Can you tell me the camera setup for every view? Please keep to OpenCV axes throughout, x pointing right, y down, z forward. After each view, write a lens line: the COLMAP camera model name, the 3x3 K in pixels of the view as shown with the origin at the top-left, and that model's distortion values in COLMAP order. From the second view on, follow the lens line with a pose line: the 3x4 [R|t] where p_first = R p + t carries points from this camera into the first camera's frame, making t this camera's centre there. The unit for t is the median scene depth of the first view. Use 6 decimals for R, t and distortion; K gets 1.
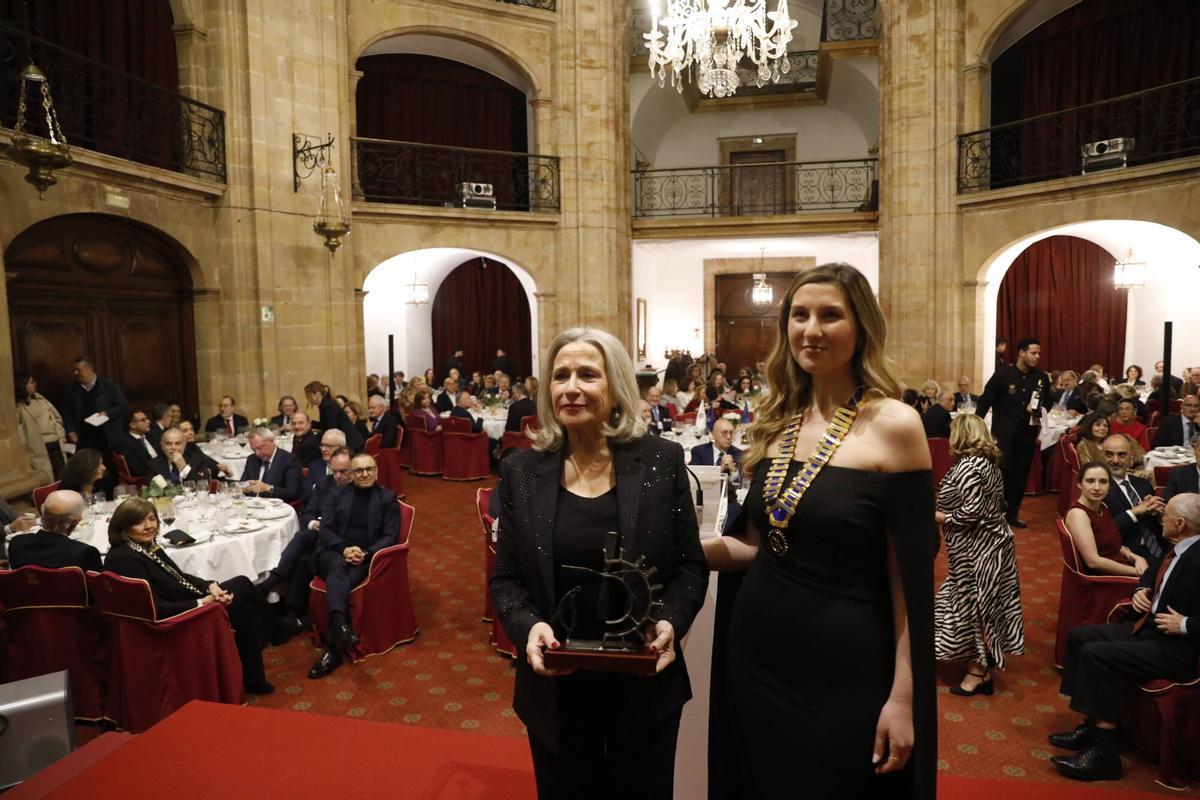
lens RADIAL K [[813.7, 0, 596.4], [0, 813.7, 404.8], [0, 0, 1]] dist [-0.107606, 0.084856]
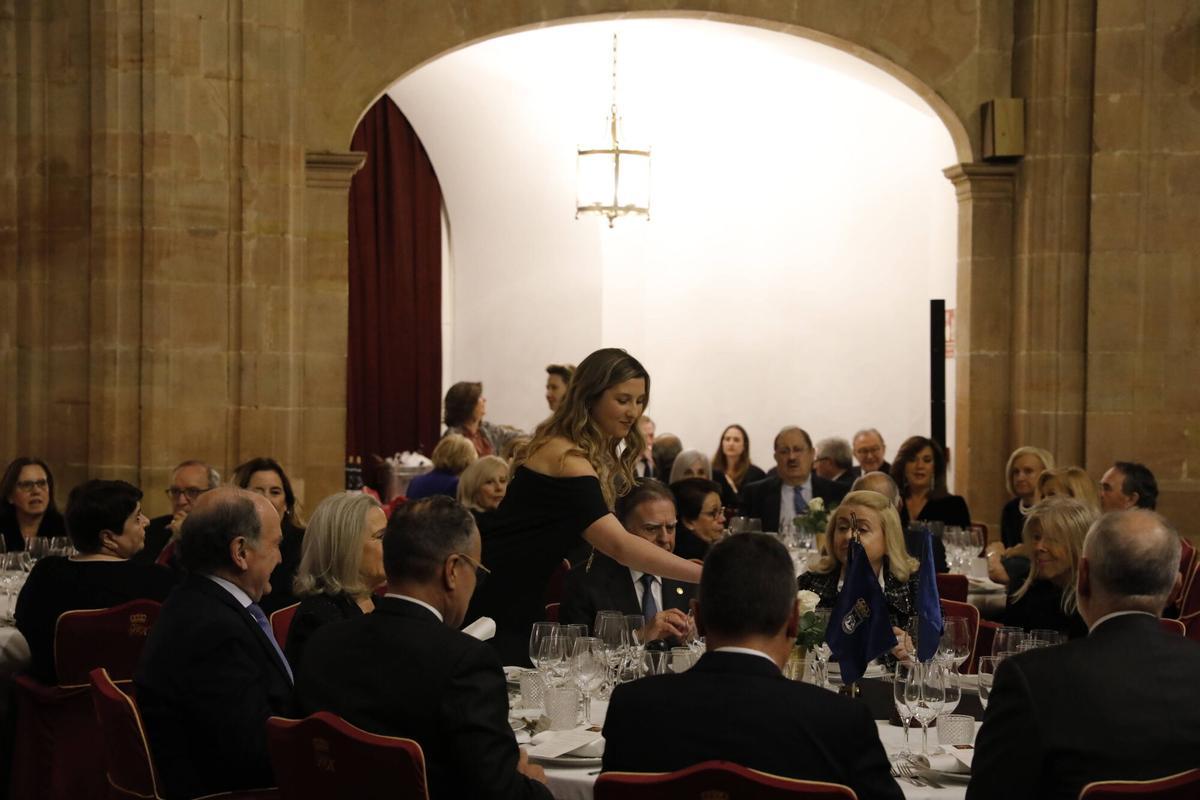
lens RADIAL K [[2247.0, 0, 596.8], [0, 2247.0, 413.4], [0, 0, 1]] dist [0.227397, -0.108258]
pose [[0.442348, 0.012774, 0.896753, -0.280095], [0.061235, 0.997135, -0.044409, -0.009283], [-0.894751, 0.074557, 0.440298, 0.551017]]
